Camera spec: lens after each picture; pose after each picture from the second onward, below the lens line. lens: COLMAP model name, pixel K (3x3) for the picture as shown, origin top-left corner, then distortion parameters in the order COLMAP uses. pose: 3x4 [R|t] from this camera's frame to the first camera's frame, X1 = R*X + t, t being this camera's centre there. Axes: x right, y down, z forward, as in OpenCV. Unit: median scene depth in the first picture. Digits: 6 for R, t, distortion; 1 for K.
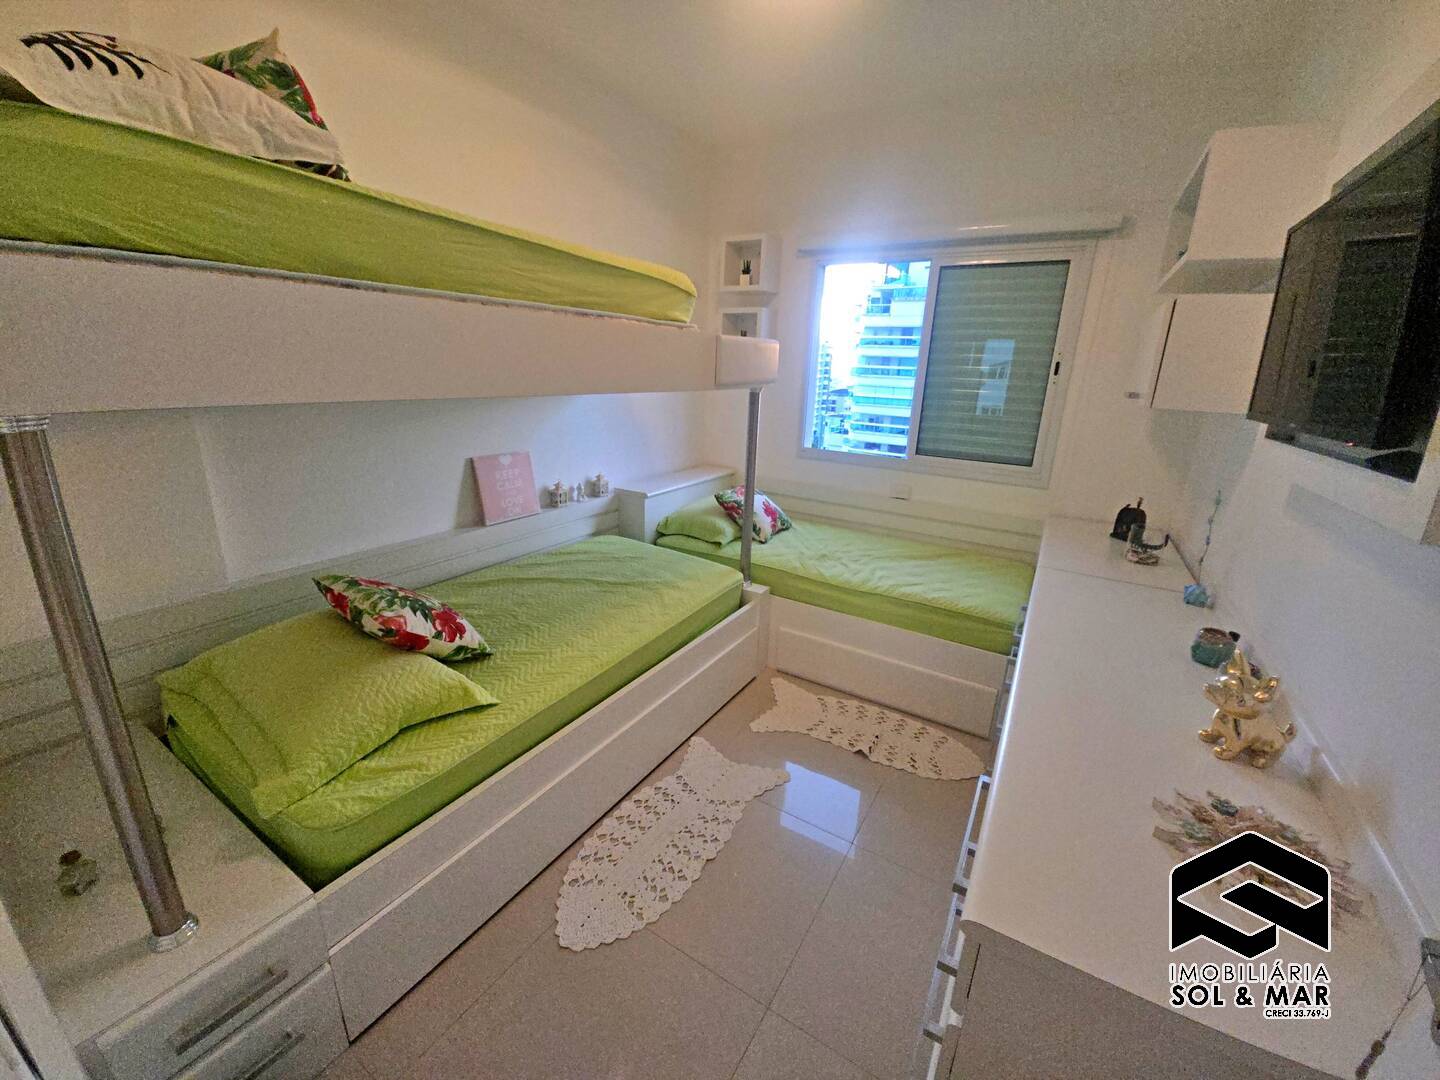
lens RADIAL K [[570.7, 0, 720.1], [0, 570.7, 532.0], [0, 0, 1]] dist [-0.004043, -0.008709]
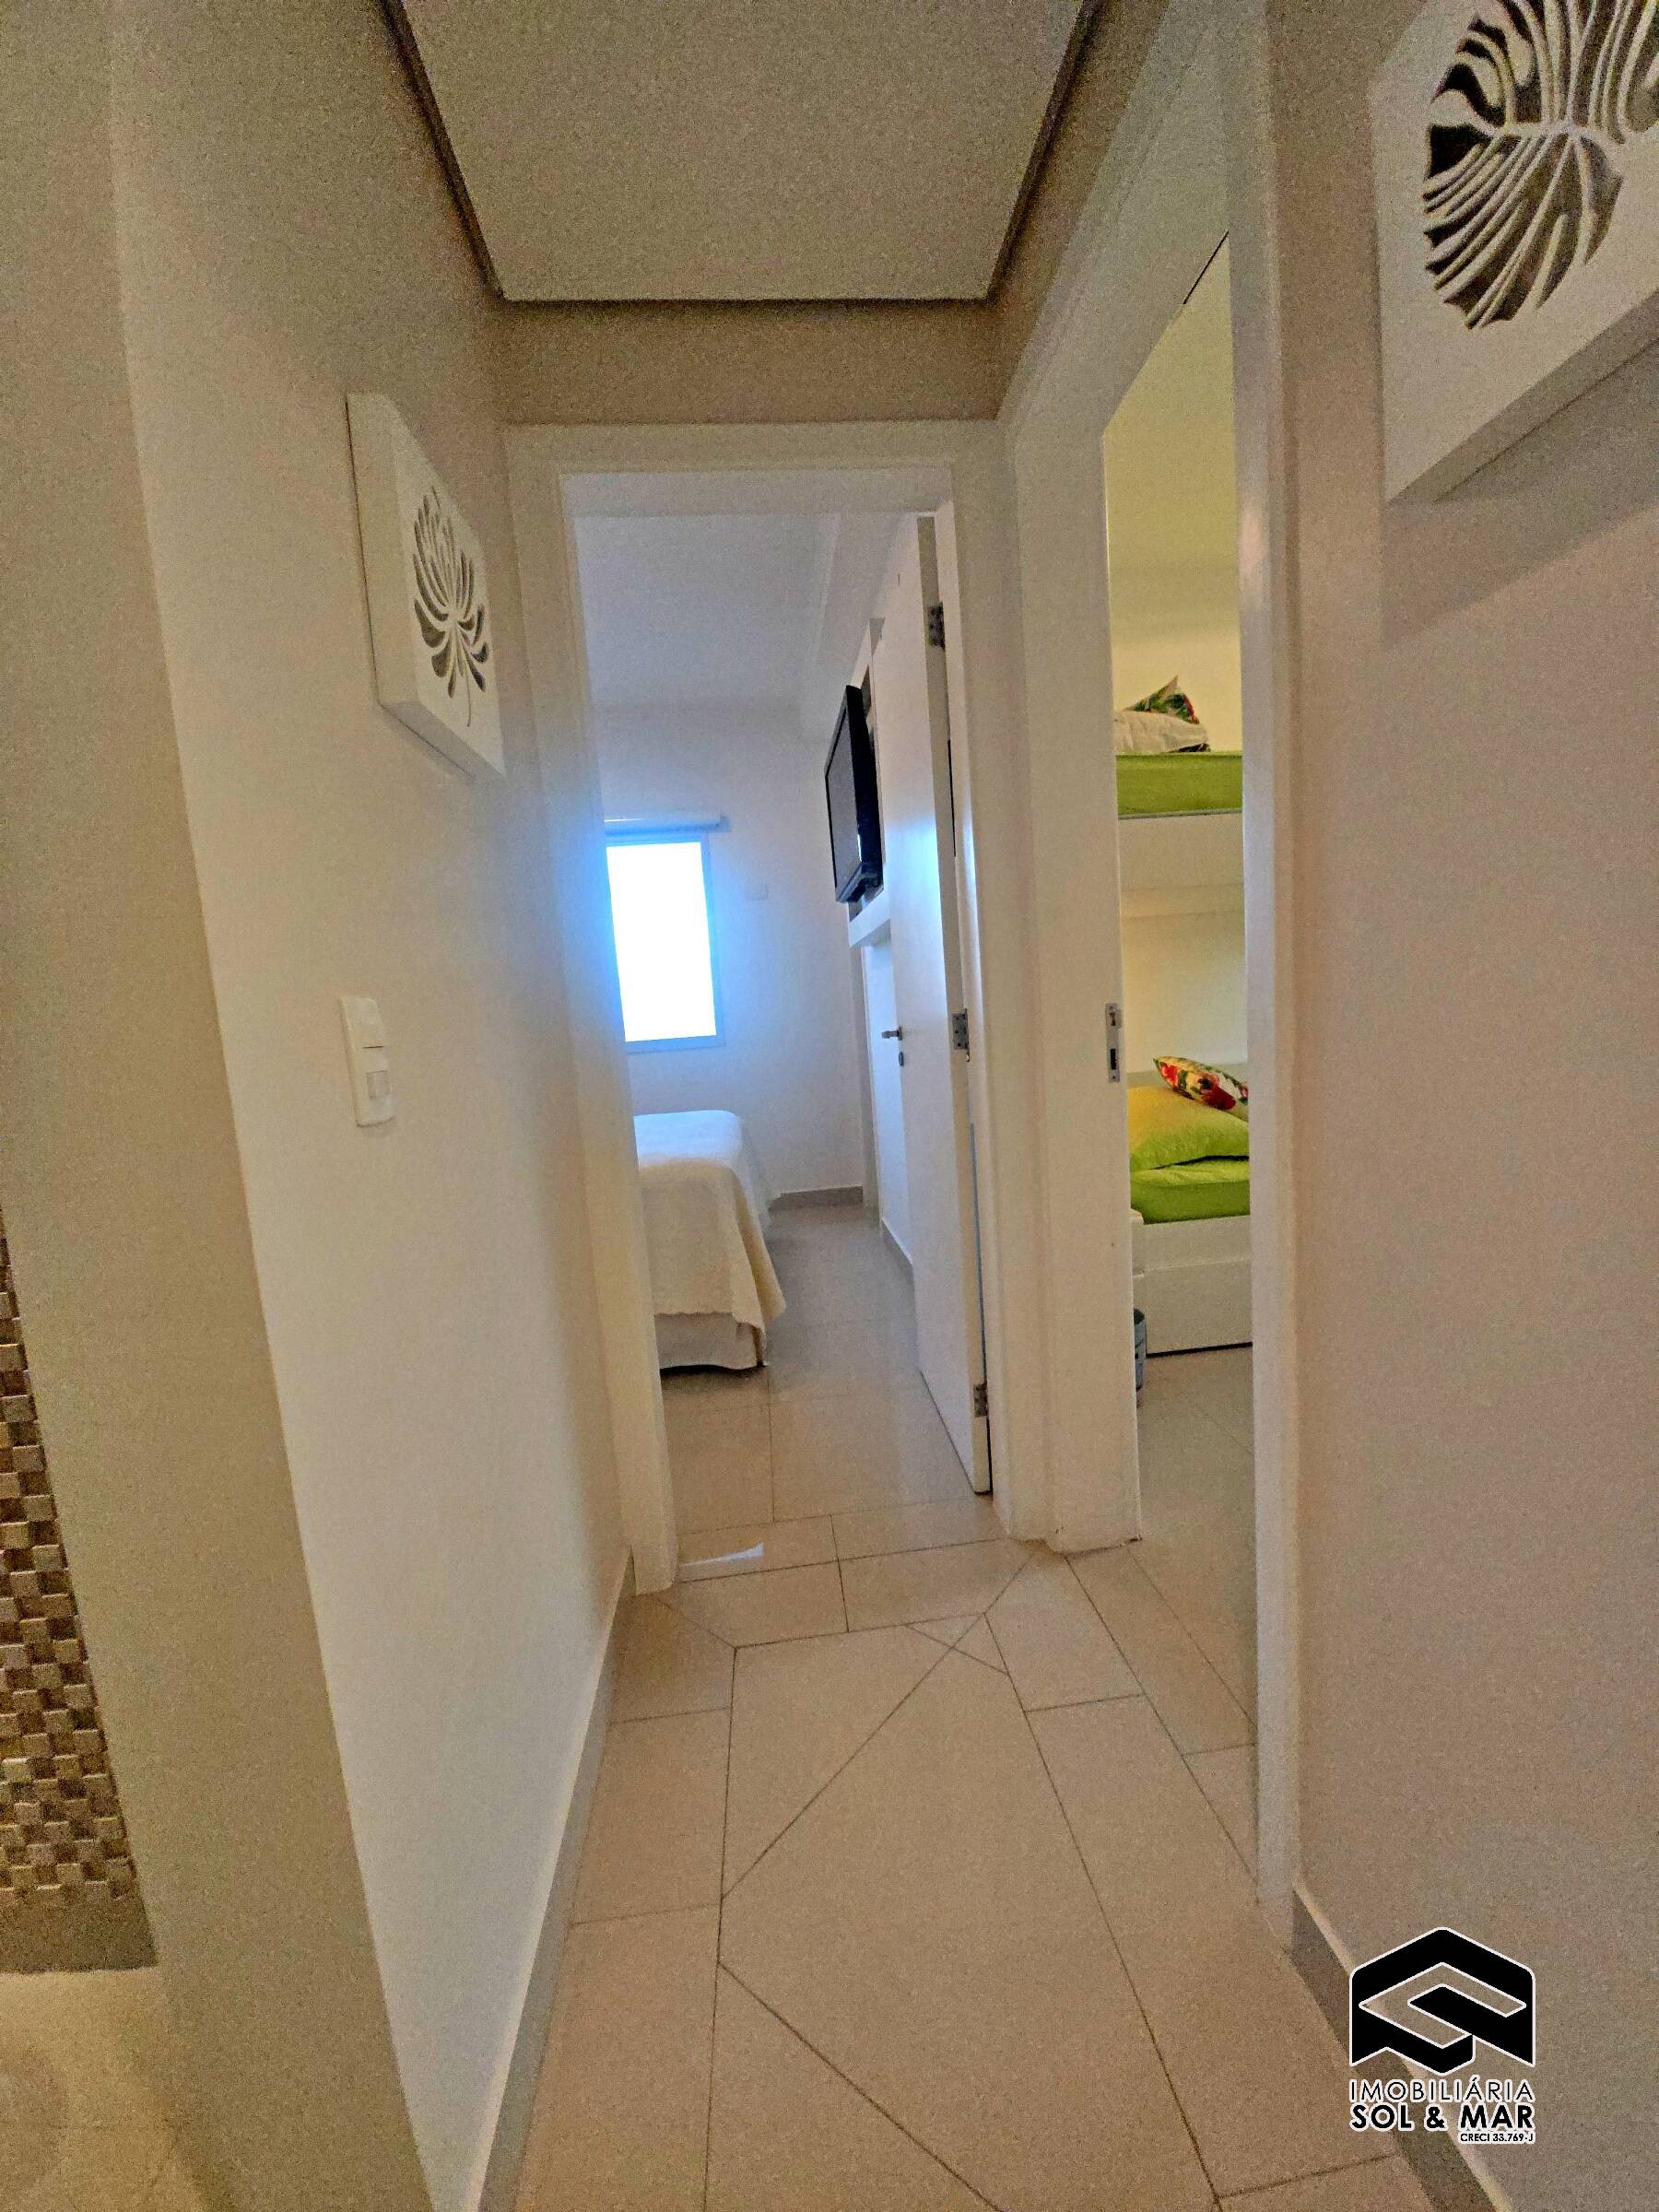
lens RADIAL K [[876.6, 0, 837.1], [0, 876.6, 1110.7], [0, 0, 1]] dist [-0.004043, -0.008709]
pose [[0.591870, 0.018811, -0.805814, 0.696850], [-0.132612, 0.988377, -0.074331, 0.676750], [0.795050, 0.150855, 0.587485, -1.085959]]
